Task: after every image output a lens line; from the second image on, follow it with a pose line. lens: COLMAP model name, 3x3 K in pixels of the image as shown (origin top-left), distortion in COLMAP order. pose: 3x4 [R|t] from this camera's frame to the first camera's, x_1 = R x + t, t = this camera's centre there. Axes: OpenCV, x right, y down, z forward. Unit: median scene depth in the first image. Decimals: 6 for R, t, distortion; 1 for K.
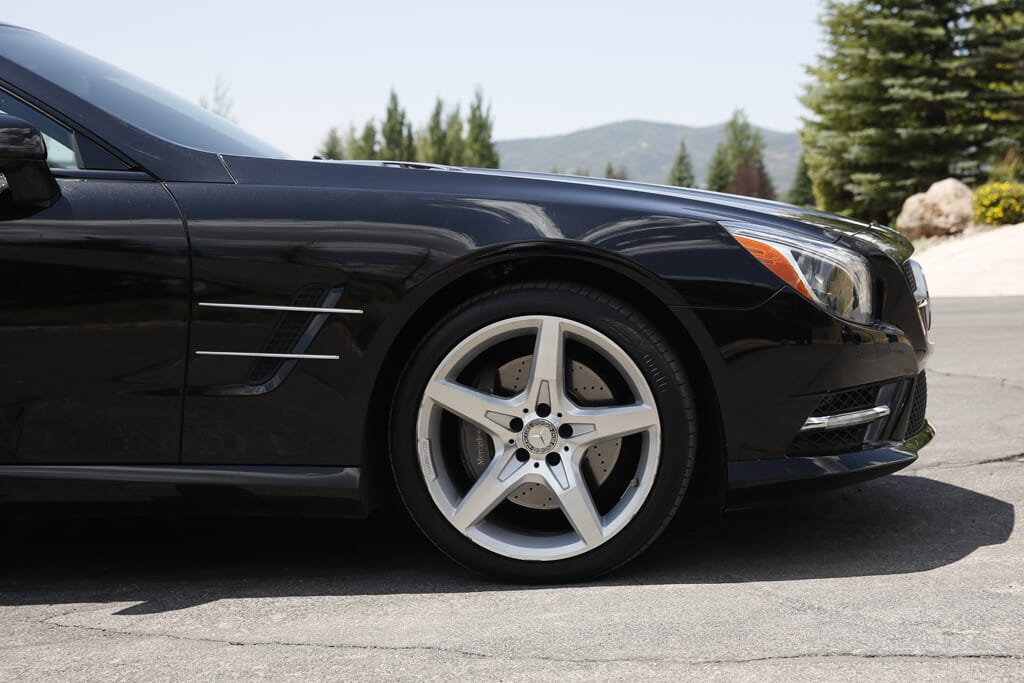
lens RADIAL K [[1591.9, 0, 512.8], [0, 1591.9, 339.7], [0, 0, 1]] dist [-0.023284, 0.000000]
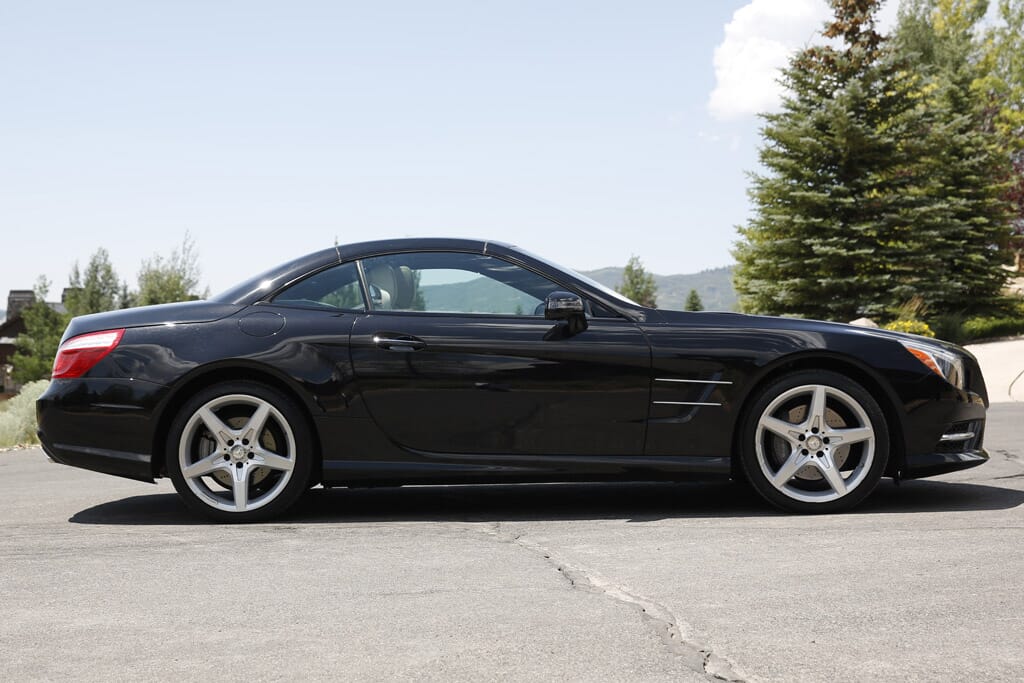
lens RADIAL K [[1283.1, 0, 520.8], [0, 1283.1, 344.0], [0, 0, 1]] dist [0.061614, 0.000000]
pose [[0.999929, 0.001841, 0.011732, -0.375883], [-0.000897, 0.996800, -0.079932, 0.064377], [-0.011841, 0.079916, 0.996731, -0.670550]]
